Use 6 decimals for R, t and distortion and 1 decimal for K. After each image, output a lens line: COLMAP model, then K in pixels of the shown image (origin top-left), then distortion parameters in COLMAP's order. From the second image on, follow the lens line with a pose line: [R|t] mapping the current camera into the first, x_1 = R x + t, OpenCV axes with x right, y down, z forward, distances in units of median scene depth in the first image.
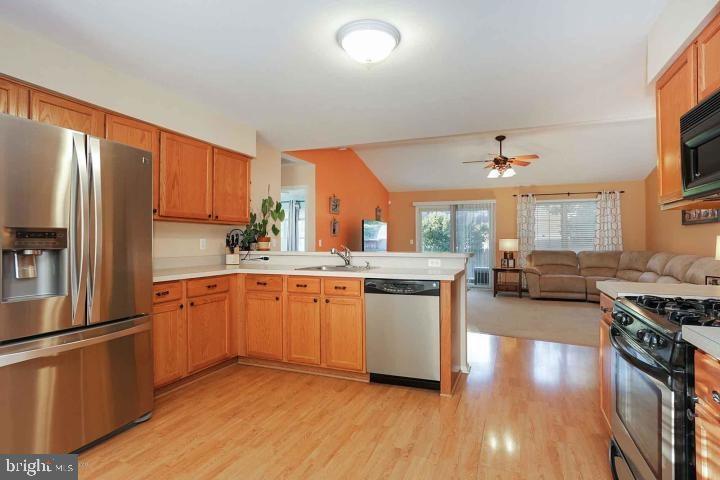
lens RADIAL K [[372.3, 0, 367.2], [0, 372.3, 239.9], [0, 0, 1]] dist [-0.035371, 0.014303]
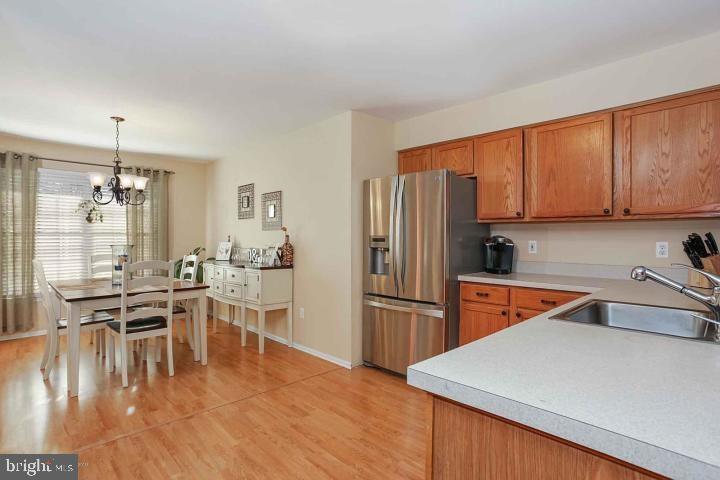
lens RADIAL K [[372.3, 0, 359.9], [0, 372.3, 236.4], [0, 0, 1]] dist [-0.035371, 0.014303]
pose [[-0.426454, 0.005588, -0.904492, 0.221418], [0.005057, 0.999980, 0.003794, -0.010424], [0.904495, -0.002956, -0.426474, 0.451439]]
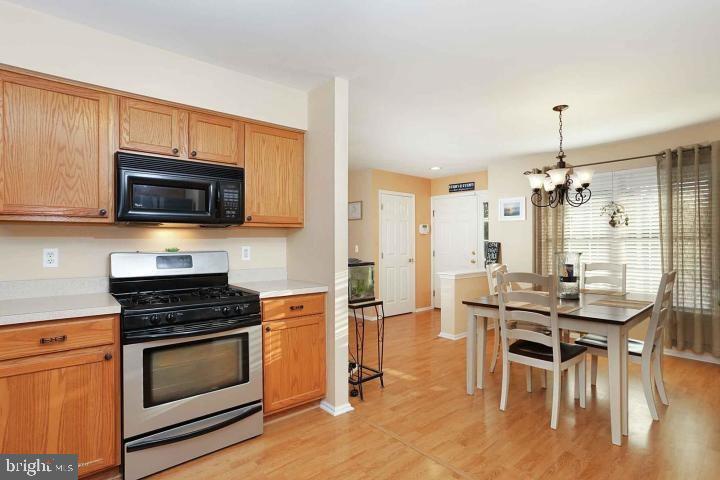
lens RADIAL K [[372.3, 0, 366.2], [0, 372.3, 235.2], [0, 0, 1]] dist [-0.035371, 0.014303]
pose [[-0.889781, 0.008652, 0.456305, -0.111474], [-0.000724, 0.999792, -0.020370, -0.009500], [-0.456386, -0.018455, -0.889590, 0.430109]]
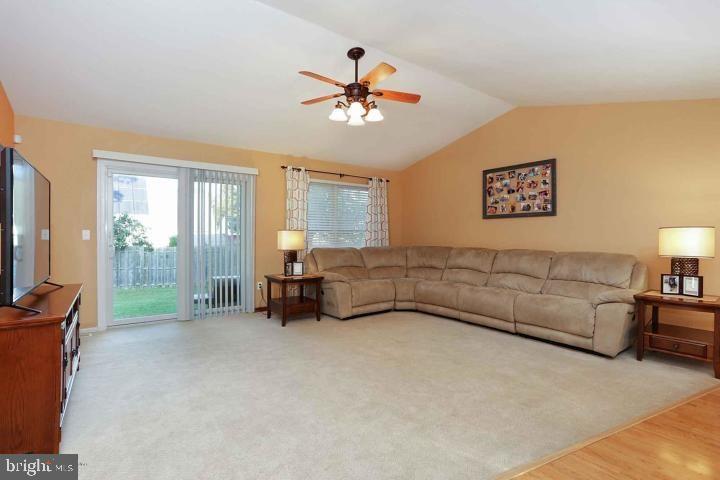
lens RADIAL K [[350.3, 0, 360.7], [0, 350.3, 241.0], [0, 0, 1]] dist [-0.033840, 0.007075]
pose [[0.524253, -0.008972, 0.851515, -0.092640], [-0.005280, 0.999891, 0.013786, 0.007119], [-0.851546, -0.011723, 0.524149, 0.719291]]
